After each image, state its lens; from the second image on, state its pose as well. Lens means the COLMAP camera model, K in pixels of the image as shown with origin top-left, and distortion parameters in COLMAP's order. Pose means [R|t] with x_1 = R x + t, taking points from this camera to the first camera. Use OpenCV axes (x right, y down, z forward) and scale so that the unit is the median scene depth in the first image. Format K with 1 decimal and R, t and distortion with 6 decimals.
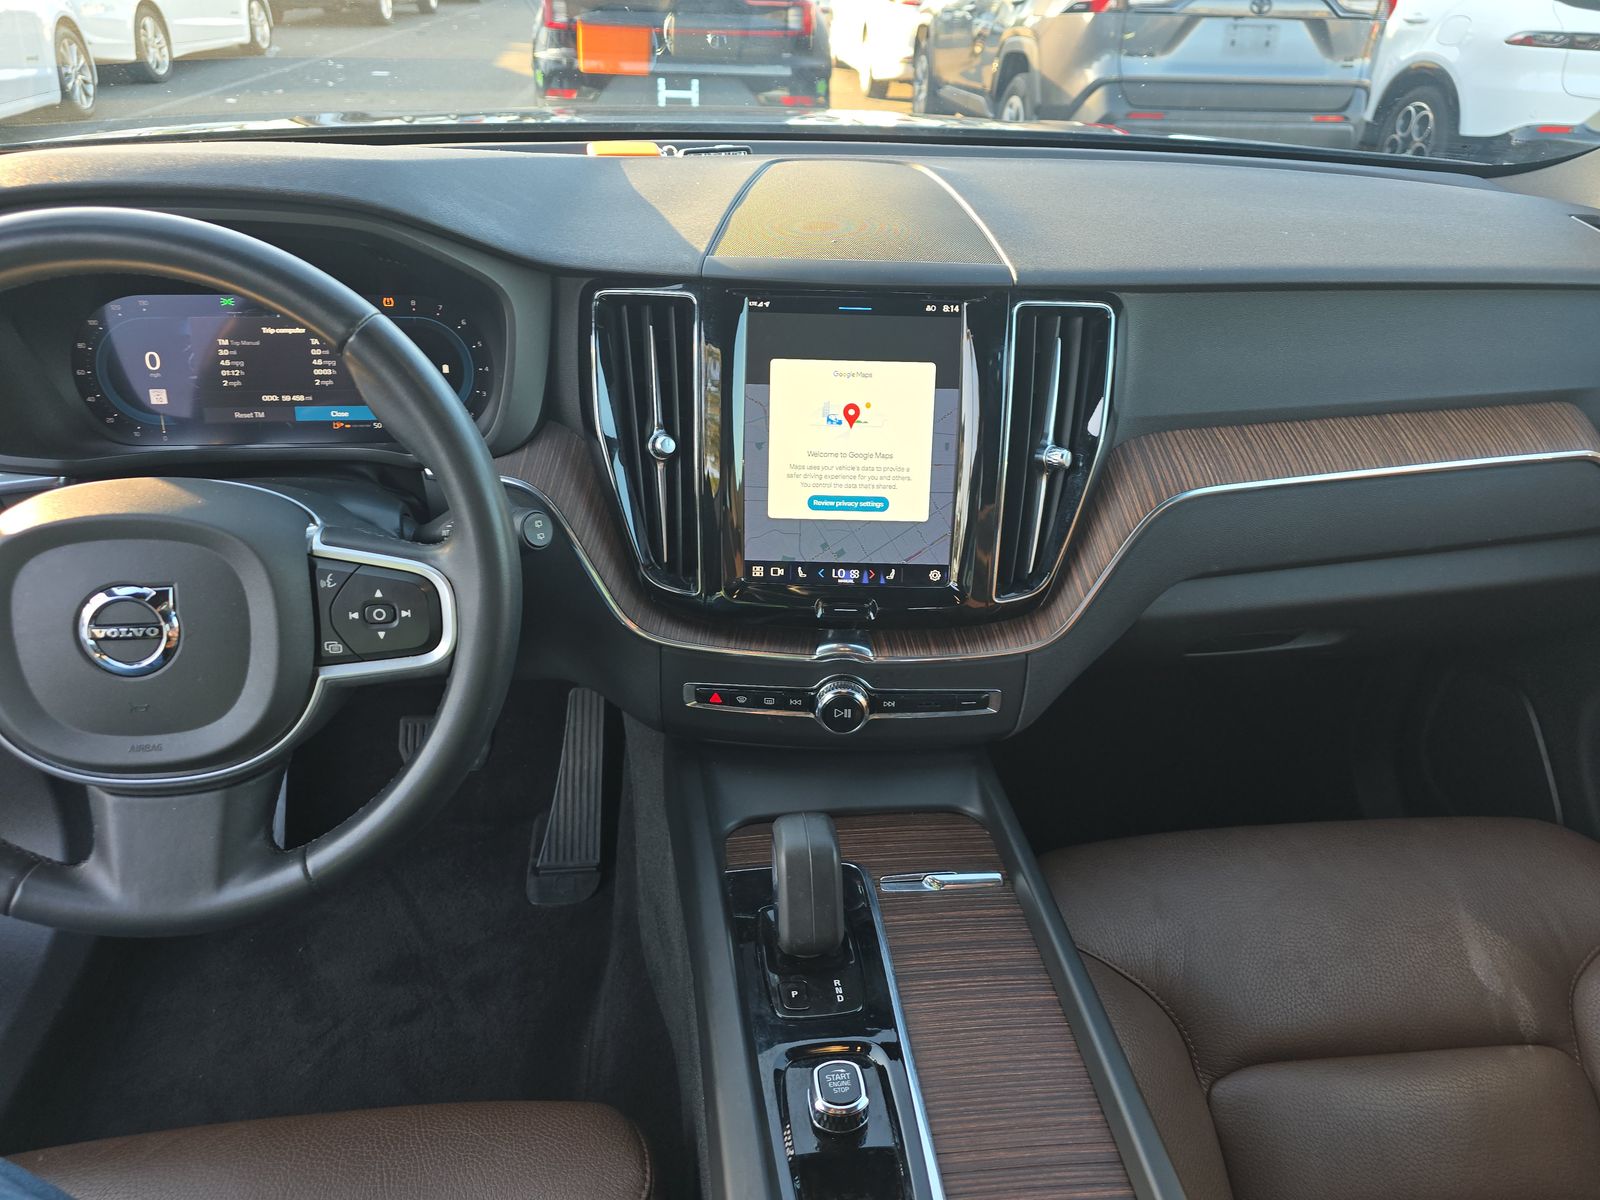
lens RADIAL K [[1115.1, 0, 886.5], [0, 1115.1, 582.8], [0, 0, 1]] dist [0.069402, -0.089346]
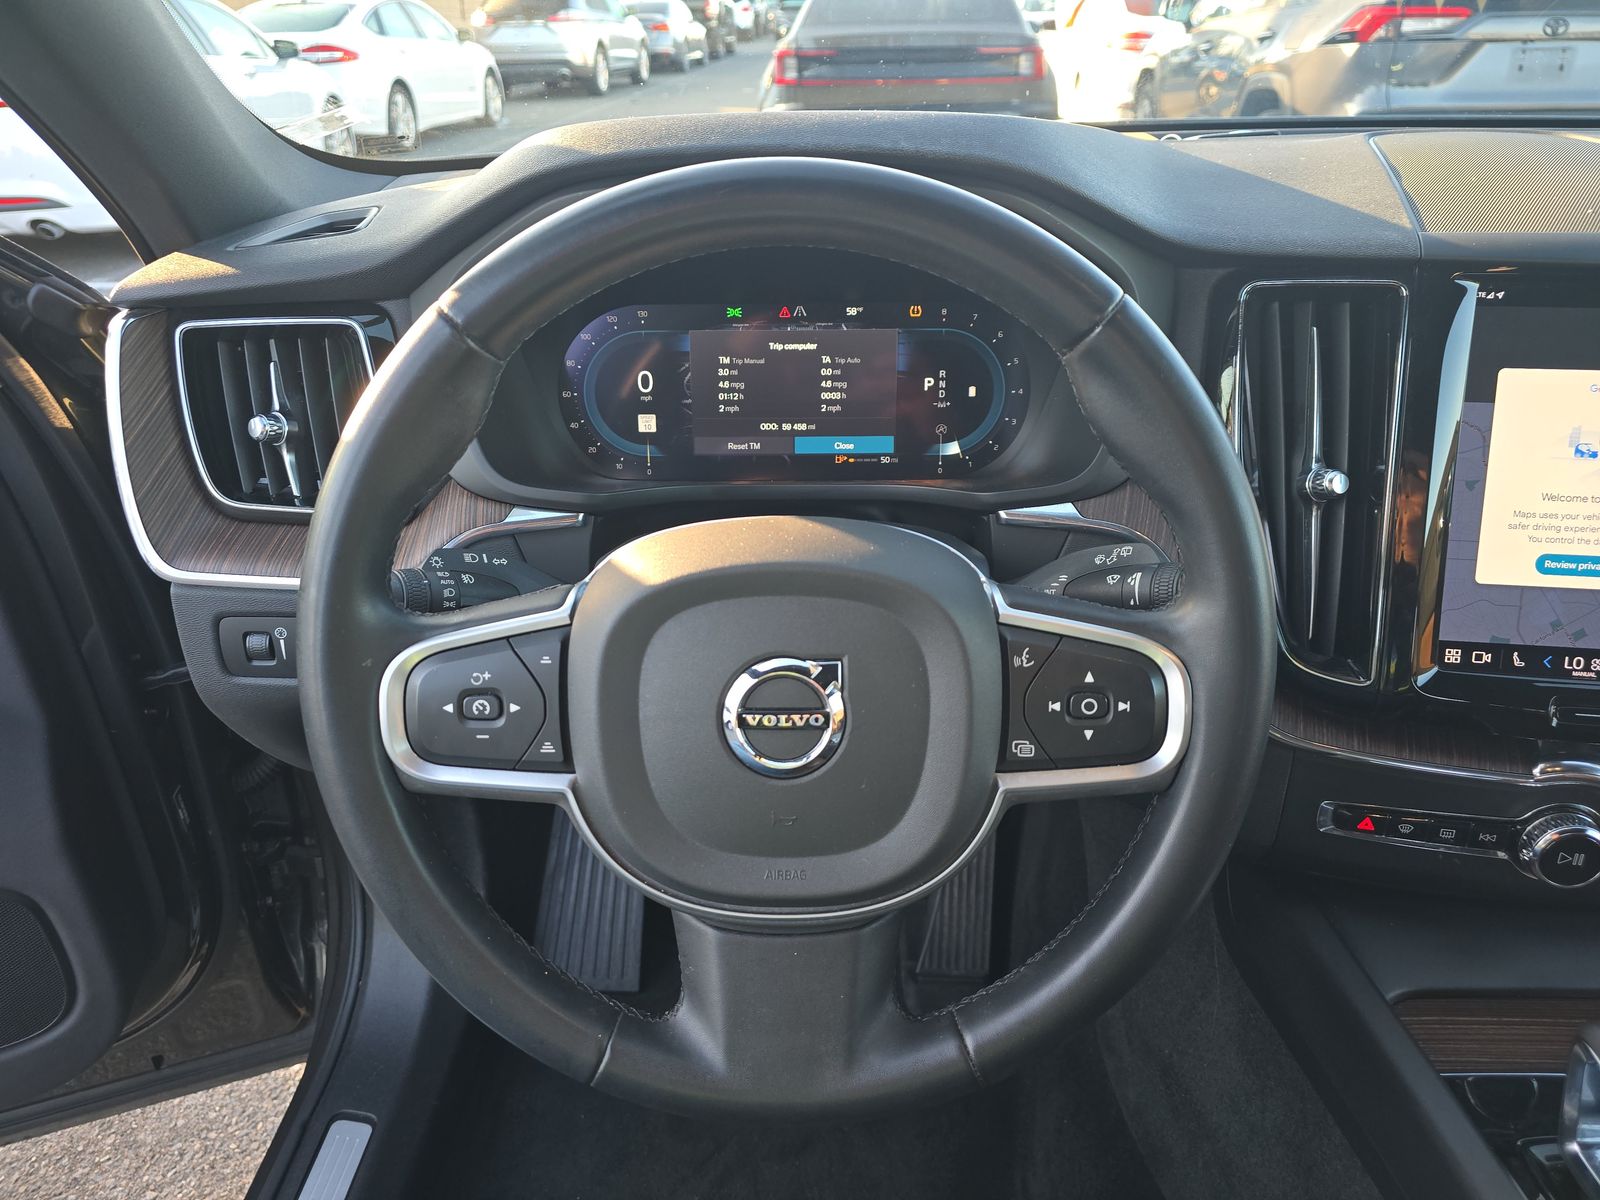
lens RADIAL K [[1082.1, 0, 800.0], [0, 1082.1, 600.0], [0, 0, 1]] dist [0.004789, -0.008942]
pose [[0.988031, 0.028337, -0.151632, -0.405638], [-0.033327, 0.998980, -0.030465, -0.010043], [0.150614, 0.035154, 0.987967, 0.212892]]
